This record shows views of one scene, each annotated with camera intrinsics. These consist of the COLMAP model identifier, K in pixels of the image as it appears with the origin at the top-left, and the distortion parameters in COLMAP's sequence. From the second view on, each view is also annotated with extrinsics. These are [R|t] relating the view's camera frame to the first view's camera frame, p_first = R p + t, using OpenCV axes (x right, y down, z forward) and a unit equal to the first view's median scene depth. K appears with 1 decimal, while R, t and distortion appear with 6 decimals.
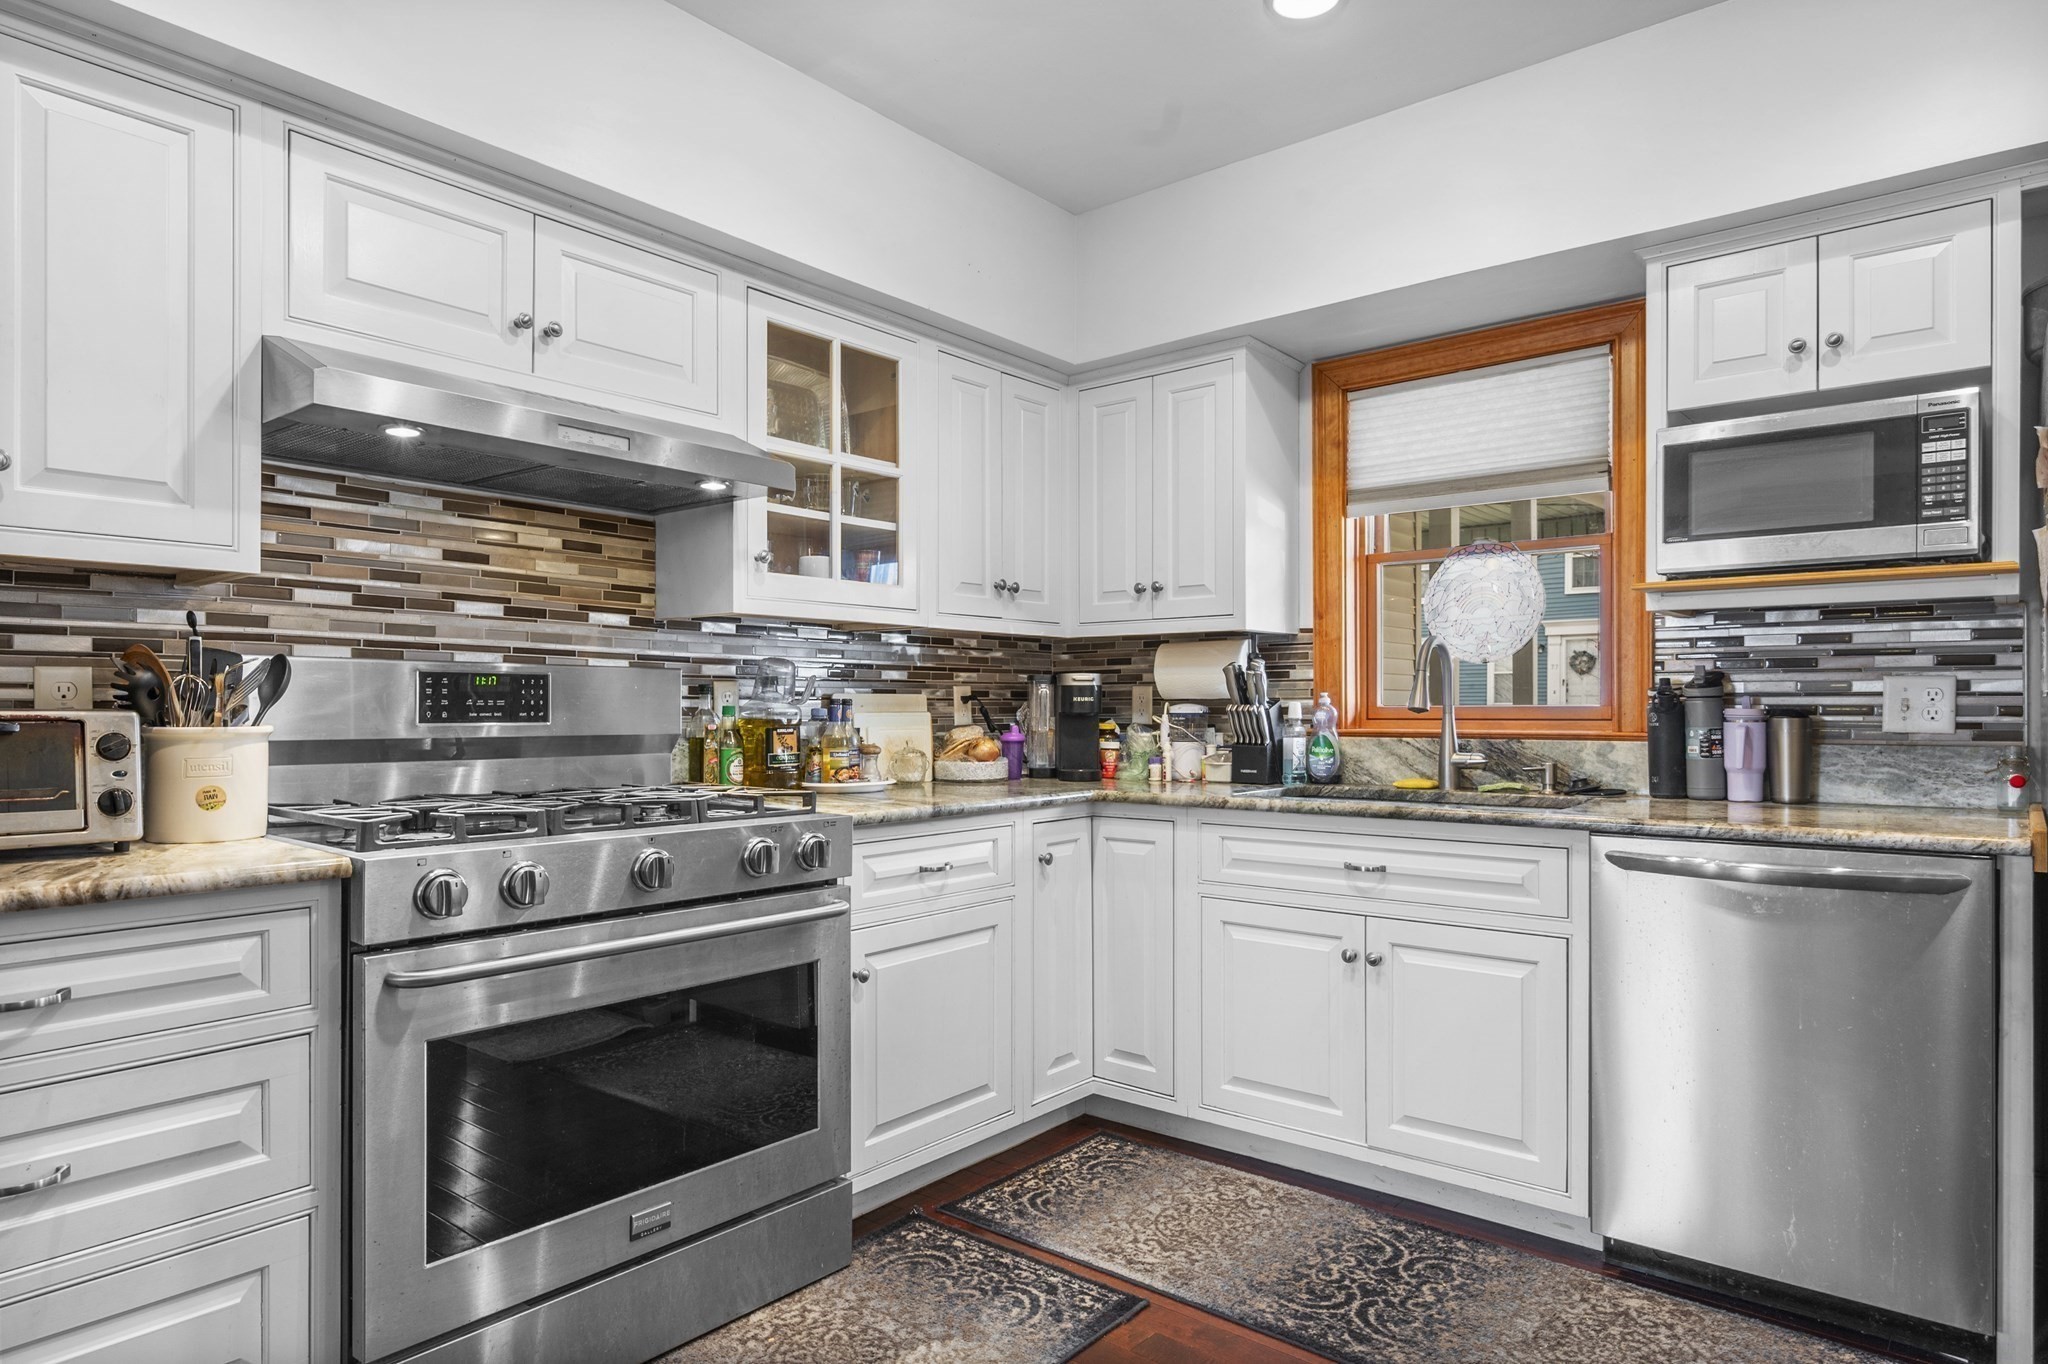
lens RADIAL K [[1196.7, 0, 1009.8], [0, 1196.7, 705.4], [0, 0, 1]] dist [-0.005491, 0.003767]
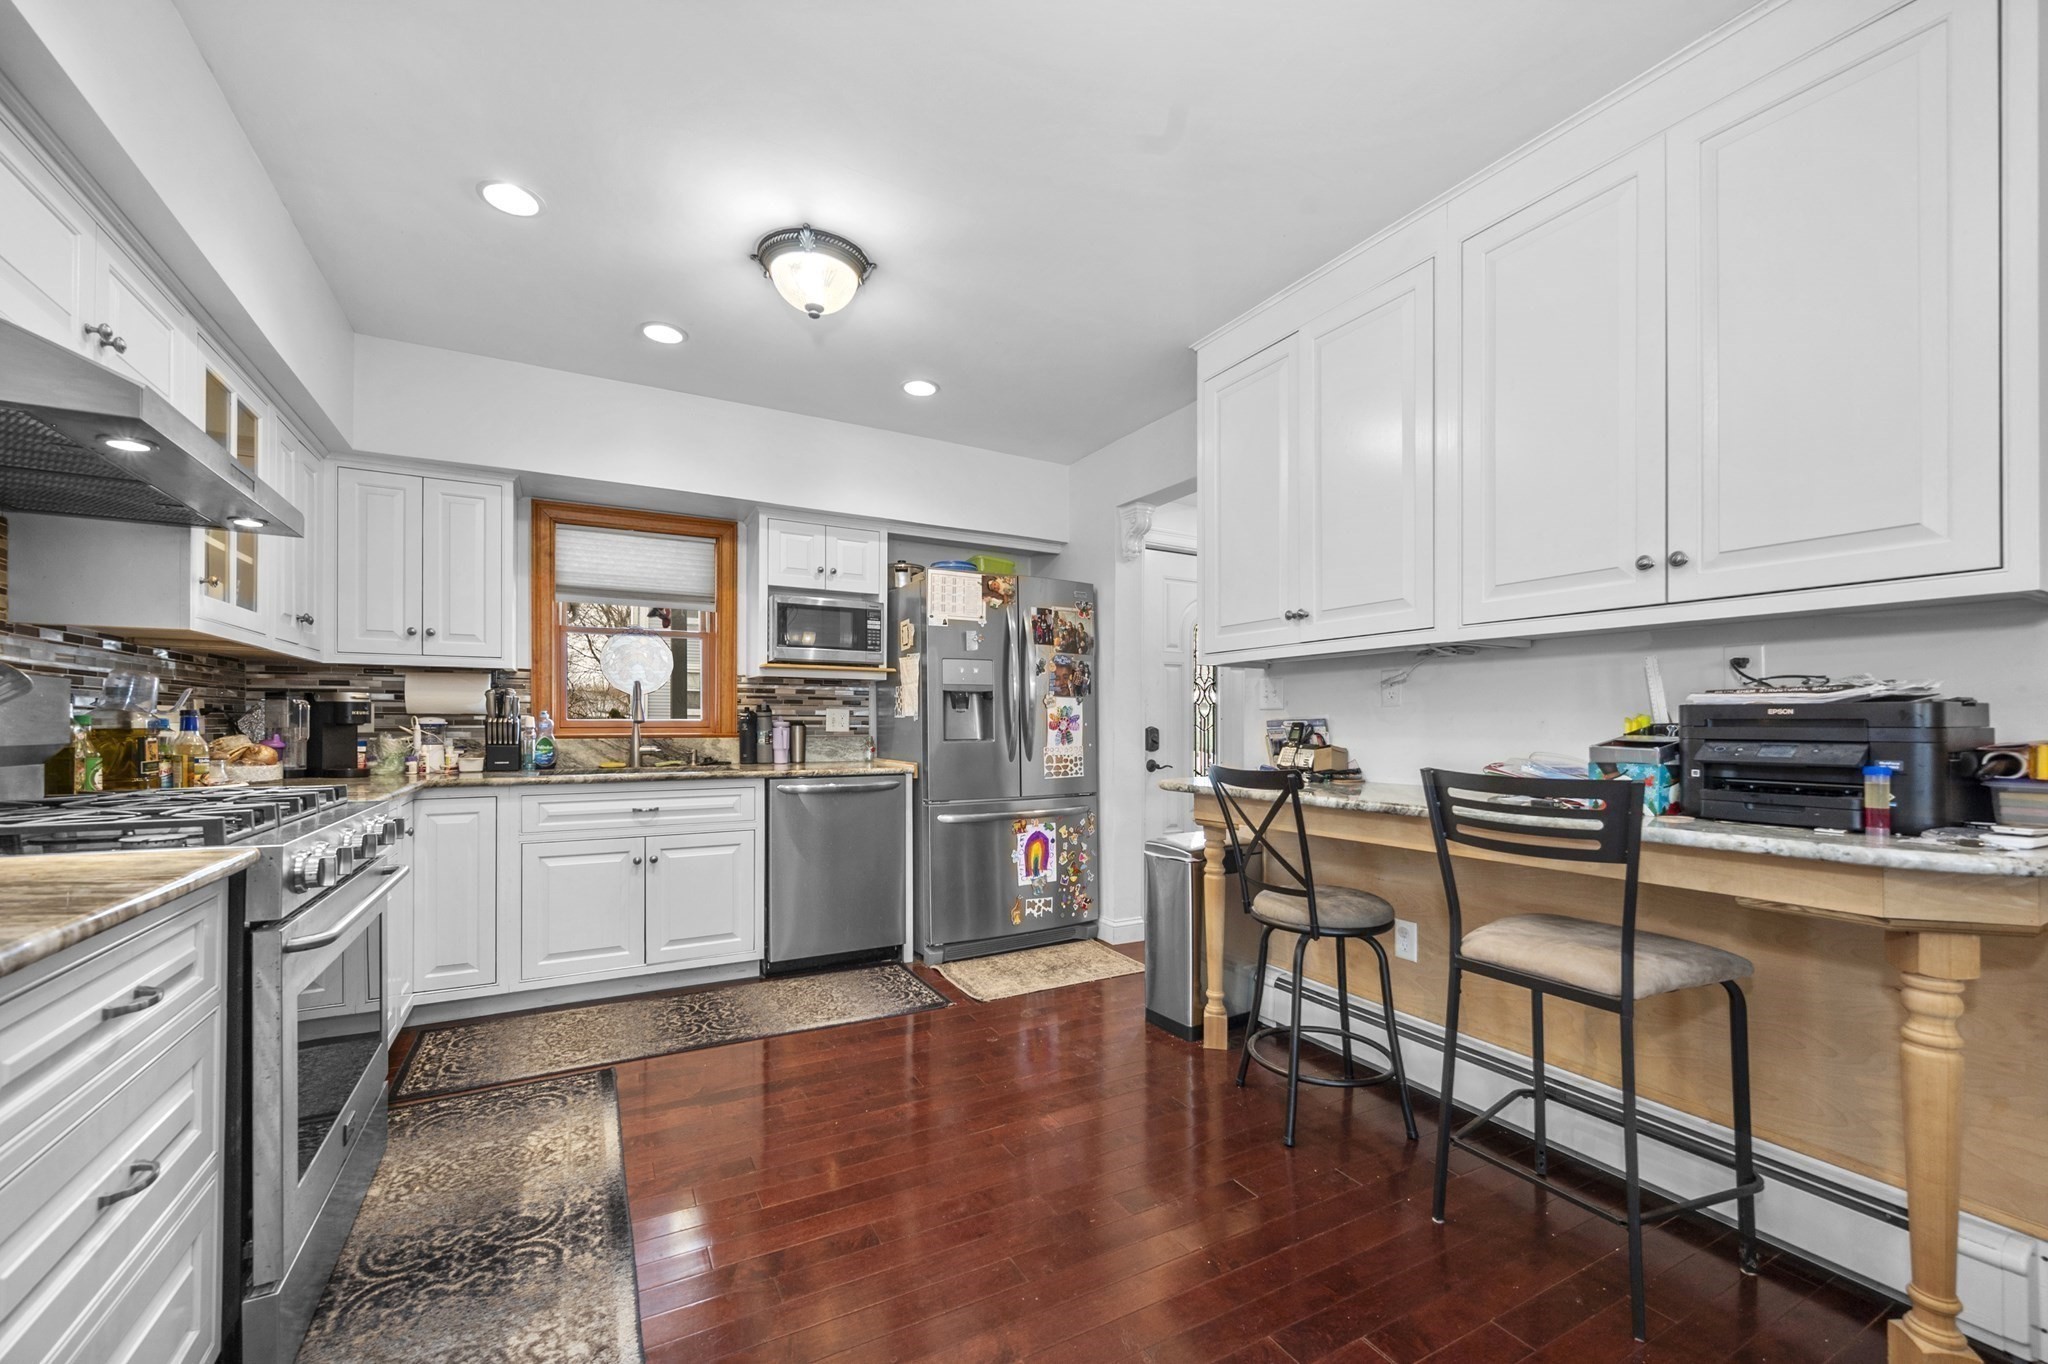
lens RADIAL K [[820.9, 0, 1026.0], [0, 820.9, 716.6], [0, 0, 1]] dist [-0.000470, 0.000435]
pose [[0.357581, 0.009573, 0.933833, -0.684982], [-0.004110, 0.999954, -0.008676, 0.004588], [-0.933873, -0.000736, 0.357604, 0.028485]]
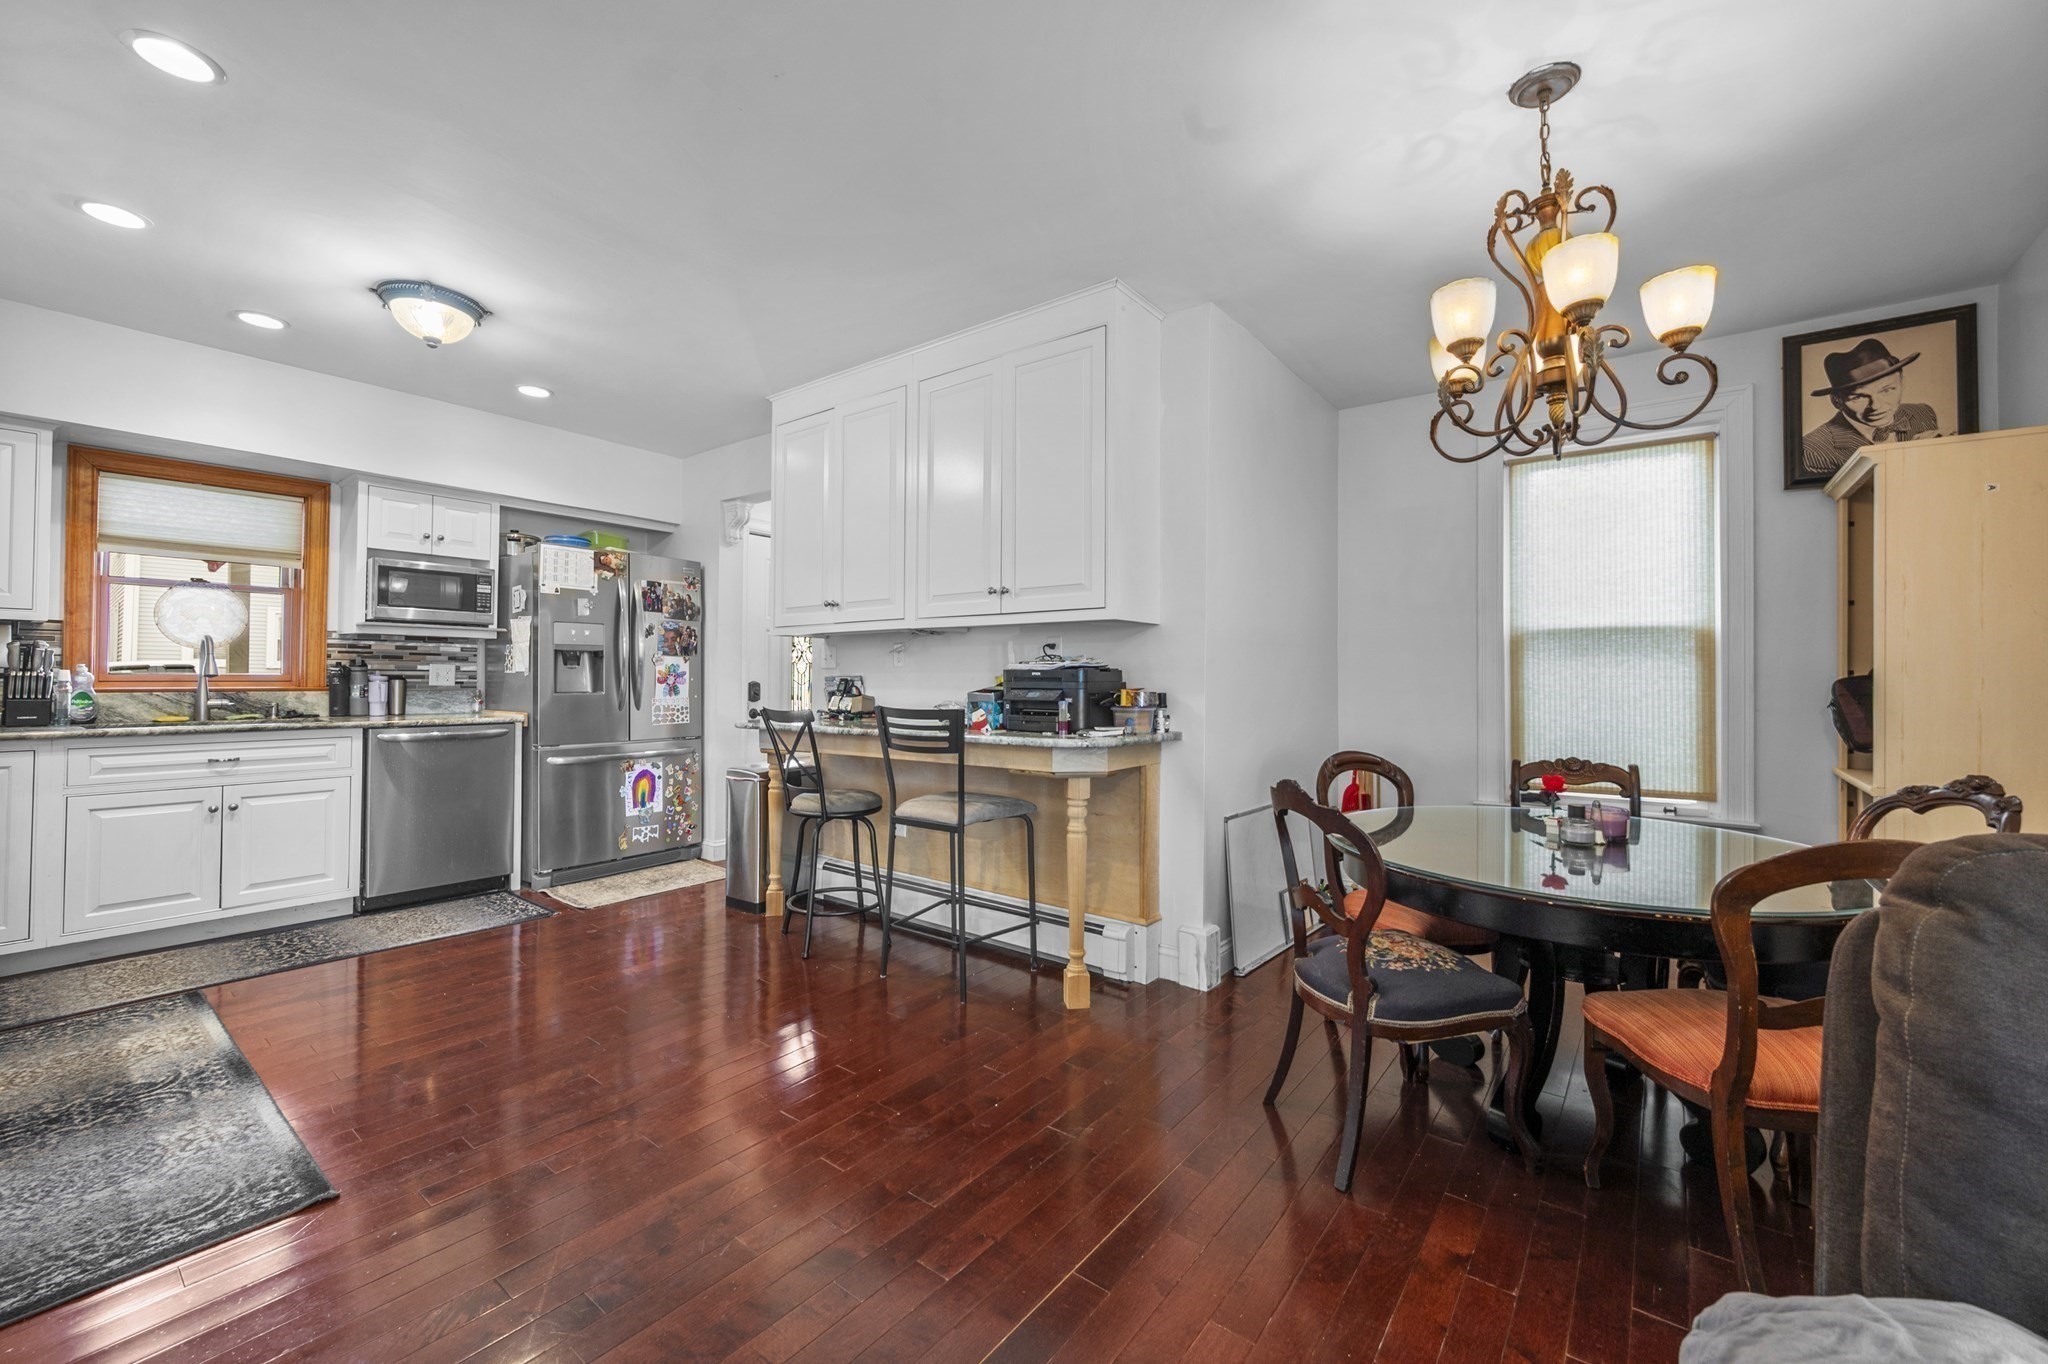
lens RADIAL K [[820.9, 0, 1029.7], [0, 820.9, 661.4], [0, 0, 1]] dist [-0.000470, 0.000435]
pose [[-0.043146, 0.023107, 0.998802, -1.104872], [-0.006324, 0.999706, -0.023401, 0.003419], [-0.999049, -0.007326, -0.042987, -0.217963]]
